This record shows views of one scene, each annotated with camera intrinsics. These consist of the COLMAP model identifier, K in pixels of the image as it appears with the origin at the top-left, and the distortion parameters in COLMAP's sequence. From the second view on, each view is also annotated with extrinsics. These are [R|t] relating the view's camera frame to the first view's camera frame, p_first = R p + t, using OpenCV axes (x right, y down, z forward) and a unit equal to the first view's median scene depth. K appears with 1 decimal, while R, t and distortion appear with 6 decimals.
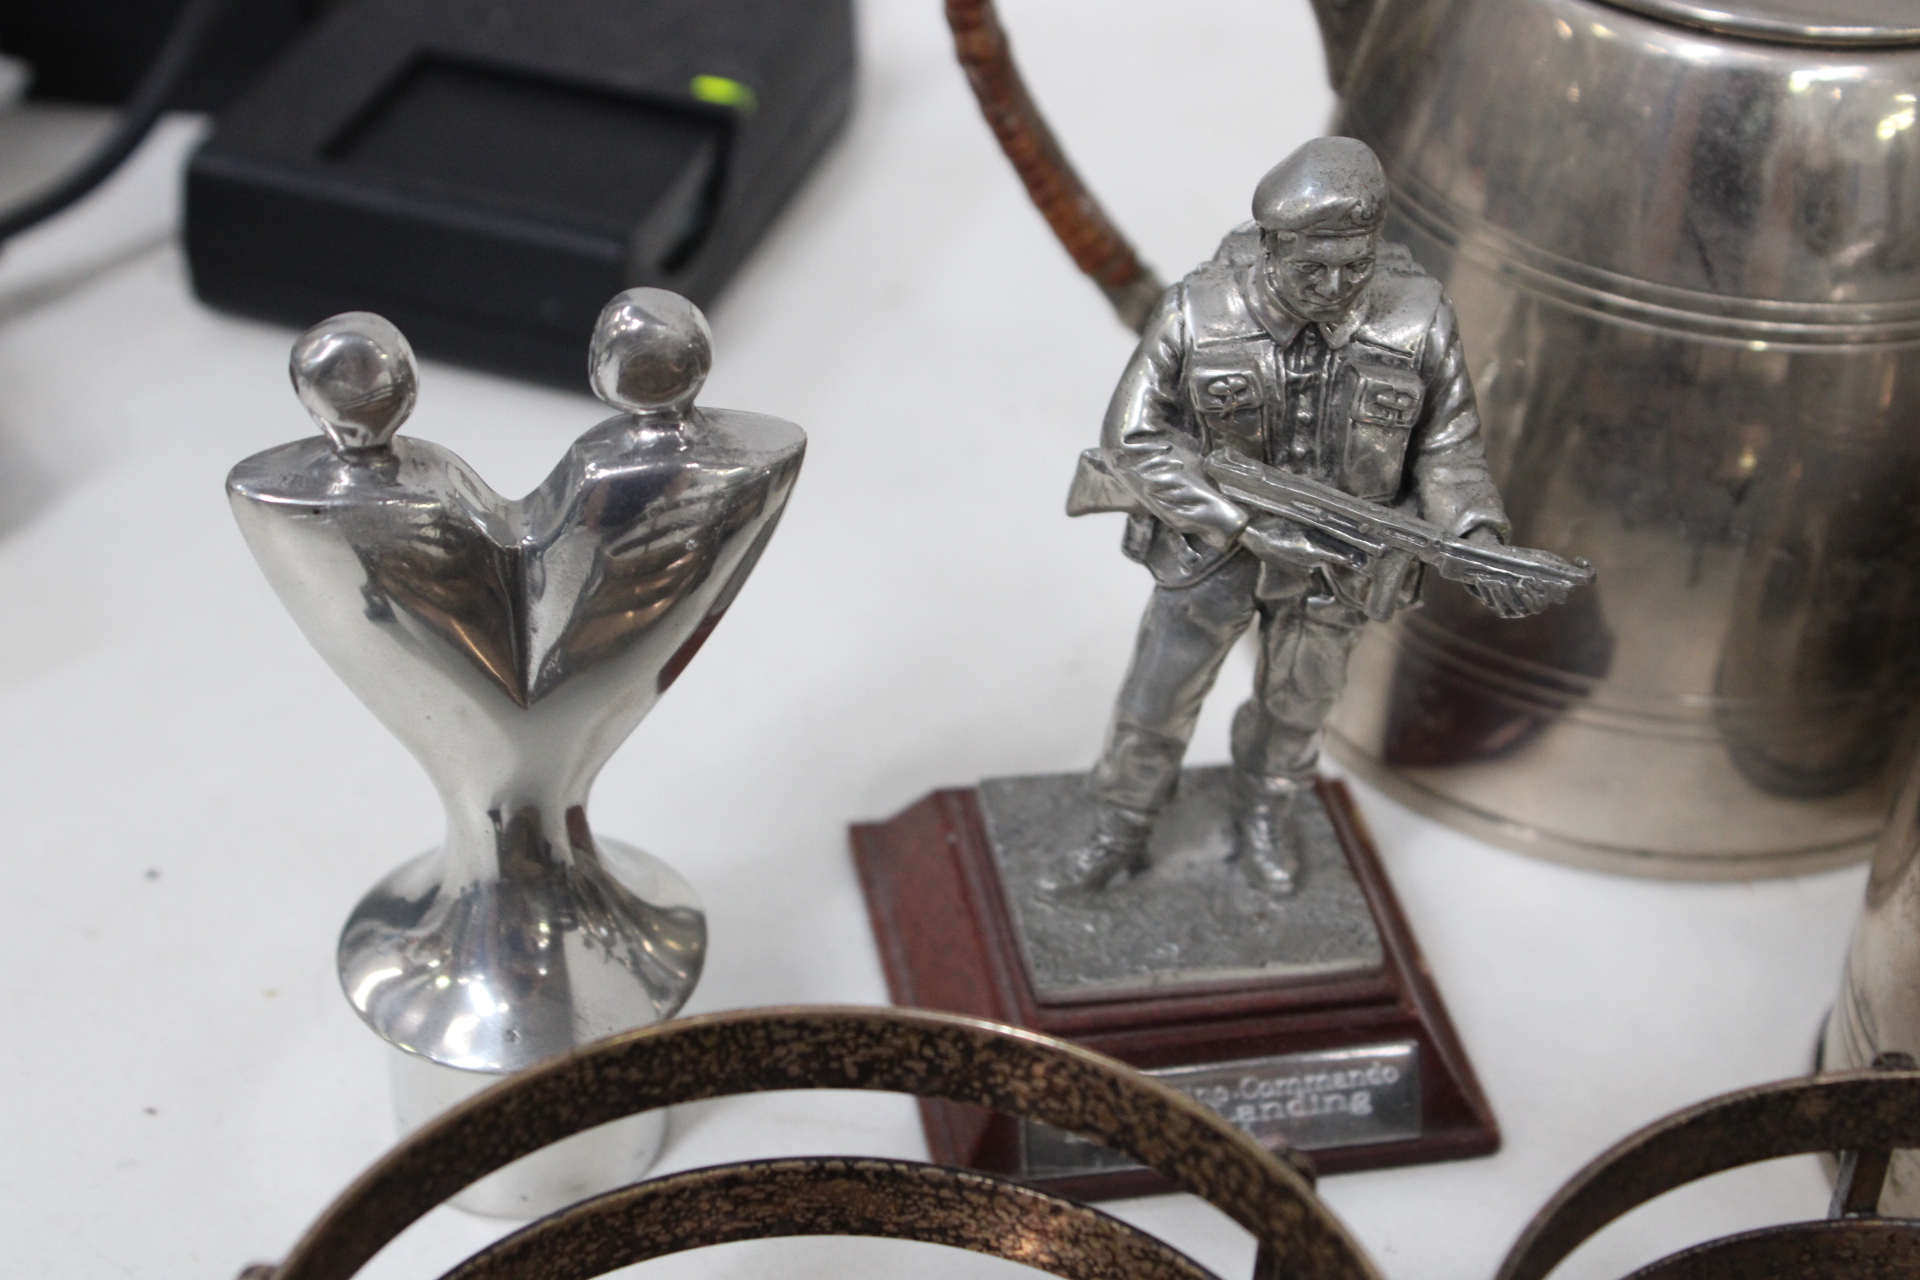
lens RADIAL K [[3581.3, 0, 953.6], [0, 3581.3, 640.5], [0, 0, 1]] dist [0.073396, 0.000000]
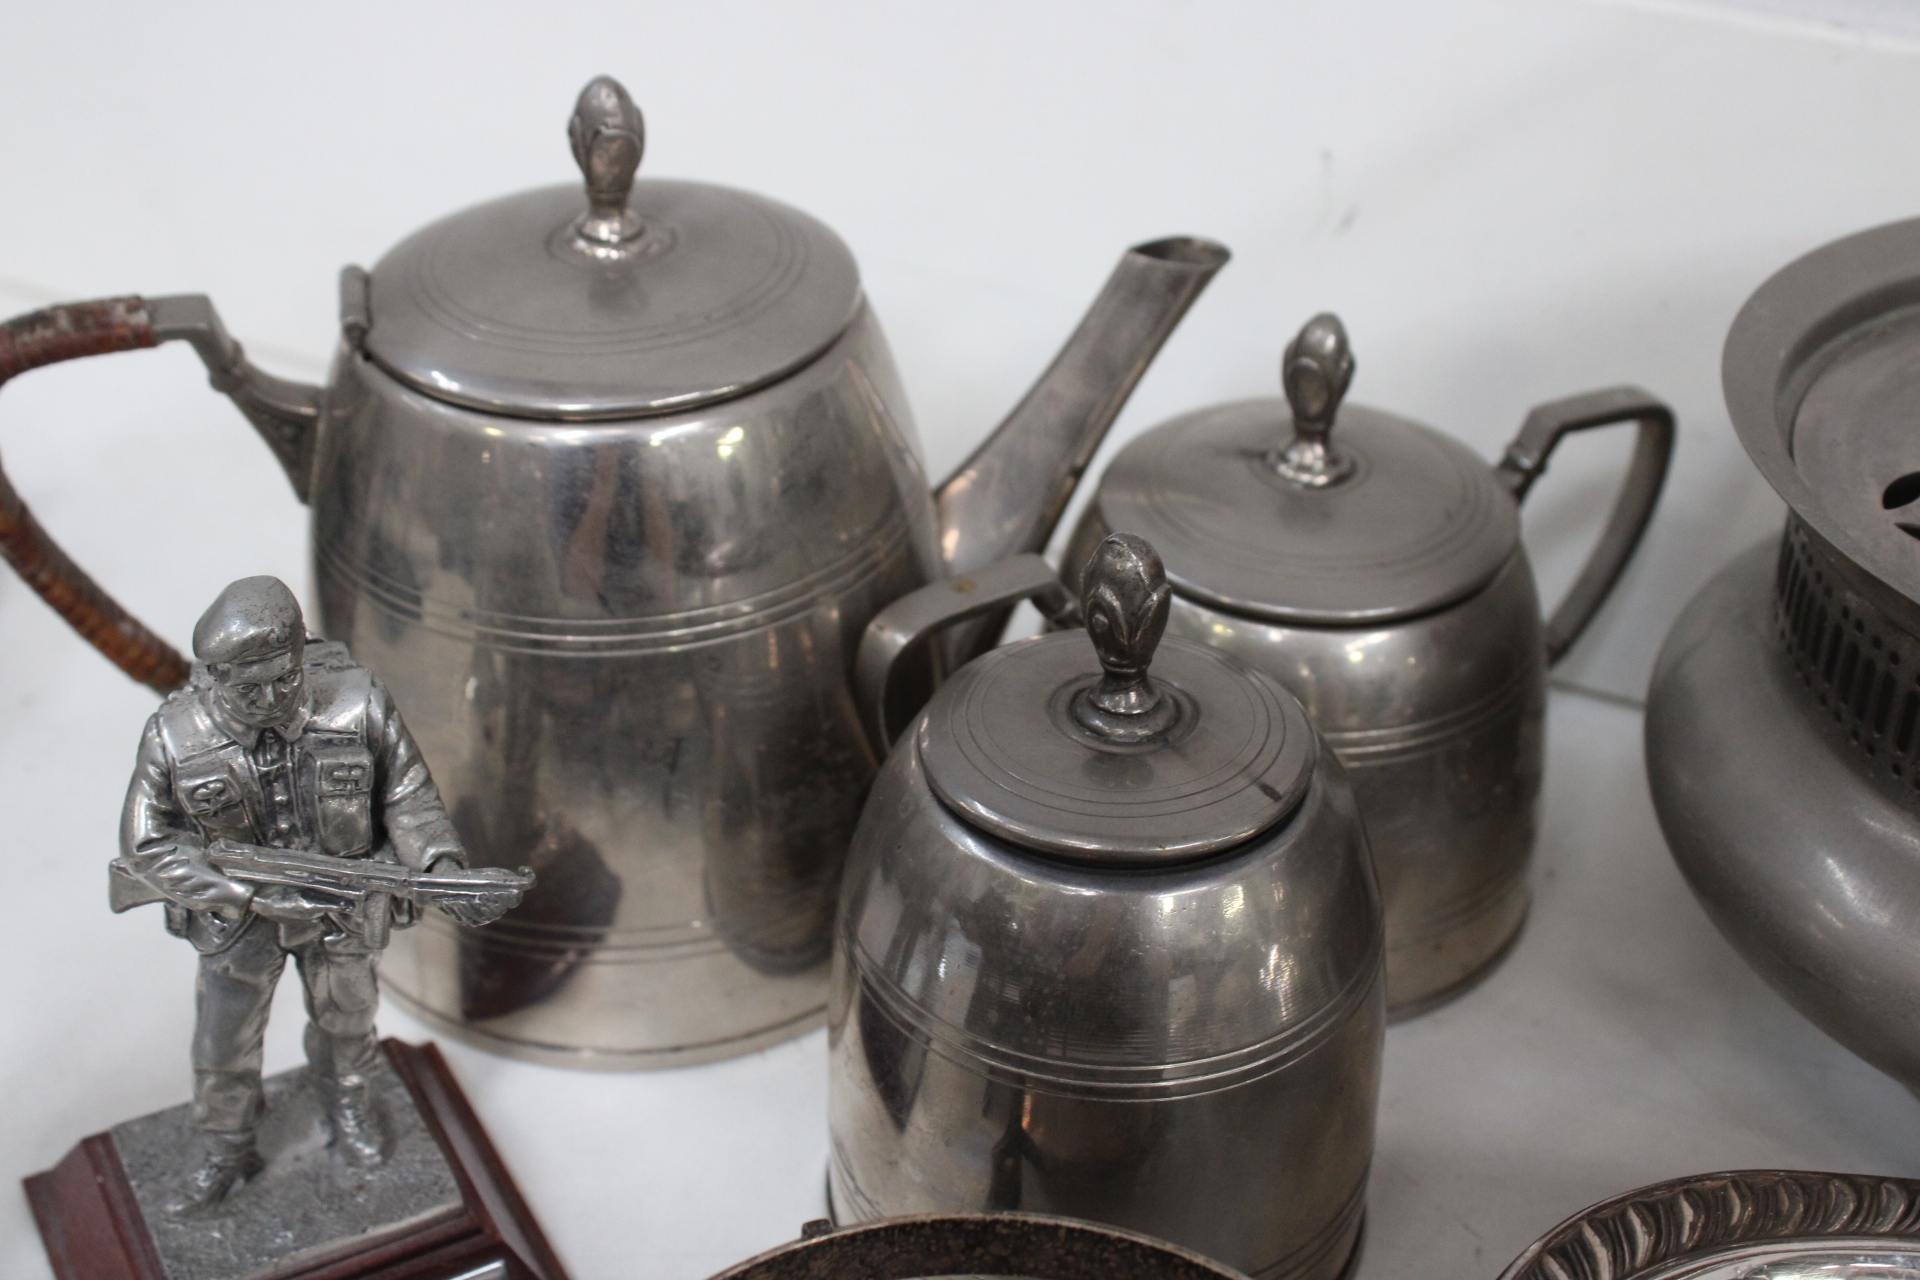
lens RADIAL K [[2802.5, 0, 968.3], [0, 2802.5, 654.1], [0, 0, 1]] dist [-0.068515, 0.000000]
pose [[0.951402, -0.200267, 0.233938, 0.107697], [0.210542, 0.977389, -0.019543, -0.042932], [-0.224735, 0.067847, 0.972055, 0.020238]]
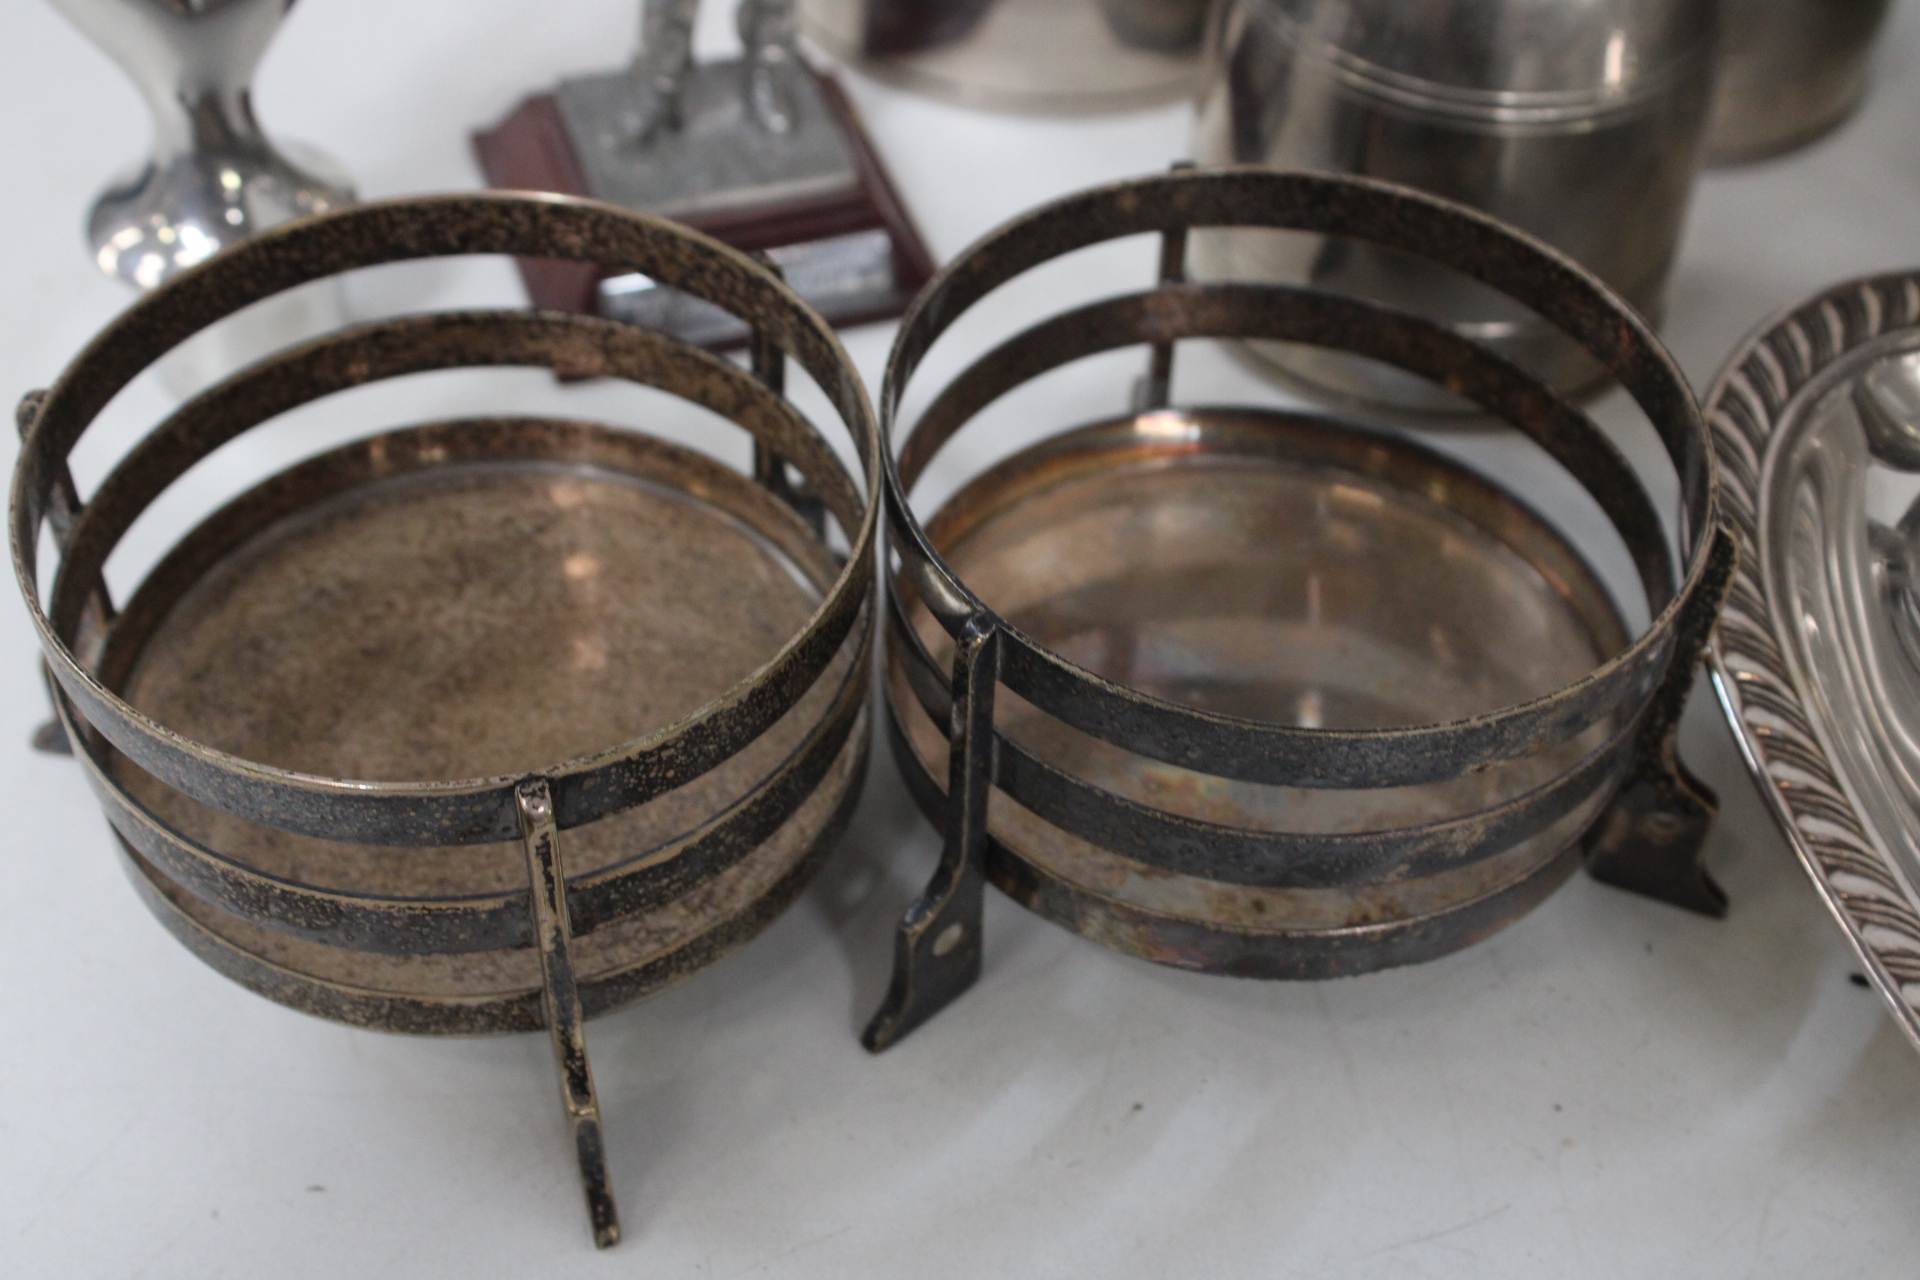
lens RADIAL K [[2830.5, 0, 952.3], [0, 2830.5, 640.0], [0, 0, 1]] dist [-0.068713, 0.000000]
pose [[0.990821, -0.100541, 0.090365, 0.043645], [0.084114, 0.981828, 0.170111, 0.090596], [-0.105826, -0.160949, 0.981273, -0.109272]]
